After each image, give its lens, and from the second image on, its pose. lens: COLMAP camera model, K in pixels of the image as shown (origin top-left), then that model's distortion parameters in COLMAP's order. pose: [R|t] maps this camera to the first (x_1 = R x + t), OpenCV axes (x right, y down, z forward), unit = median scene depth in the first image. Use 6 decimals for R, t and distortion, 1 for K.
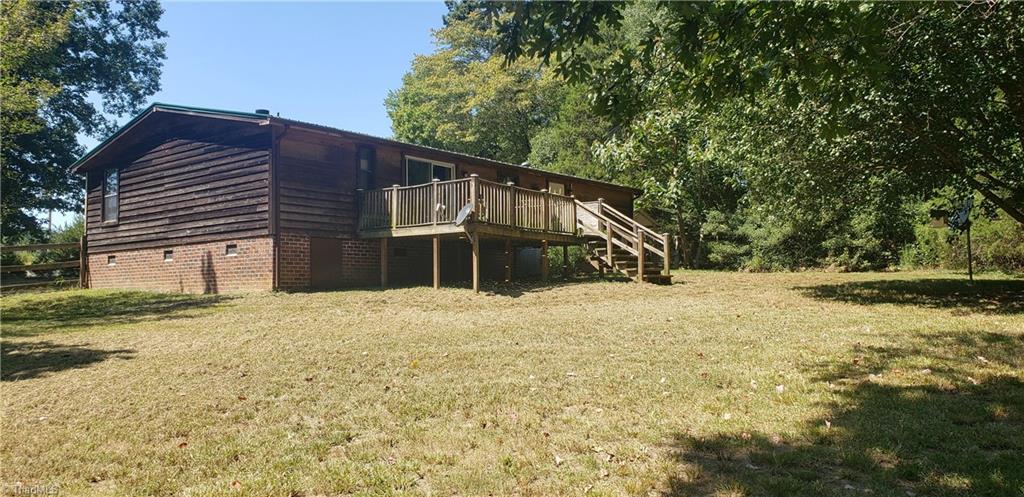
lens RADIAL K [[780.1, 0, 515.8], [0, 780.1, 268.5], [0, 0, 1]] dist [0.059598, -0.002323]
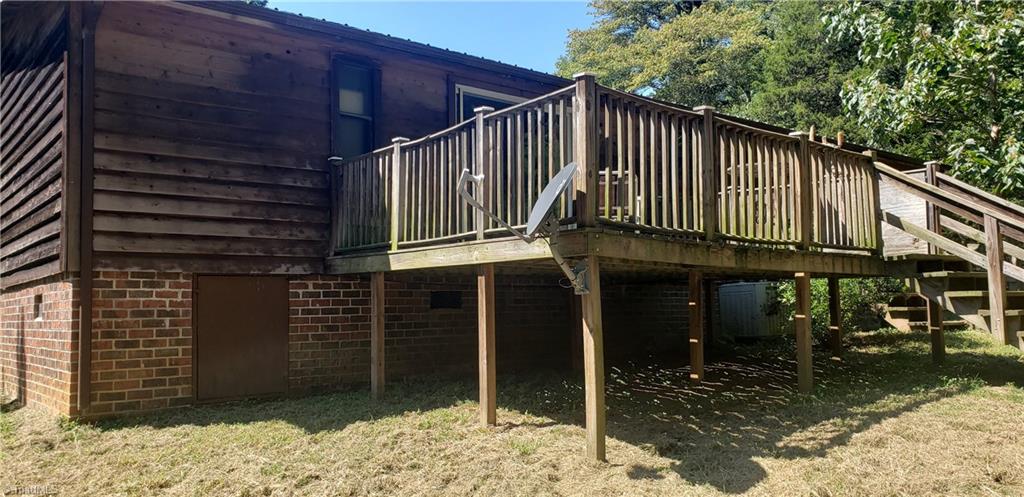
lens RADIAL K [[780.1, 0, 515.8], [0, 780.1, 268.5], [0, 0, 1]] dist [0.059598, -0.002323]
pose [[0.974792, -0.014421, -0.222650, -0.010486], [0.011052, 0.999805, -0.016370, -0.033504], [0.222843, 0.013496, 0.974761, 0.615564]]
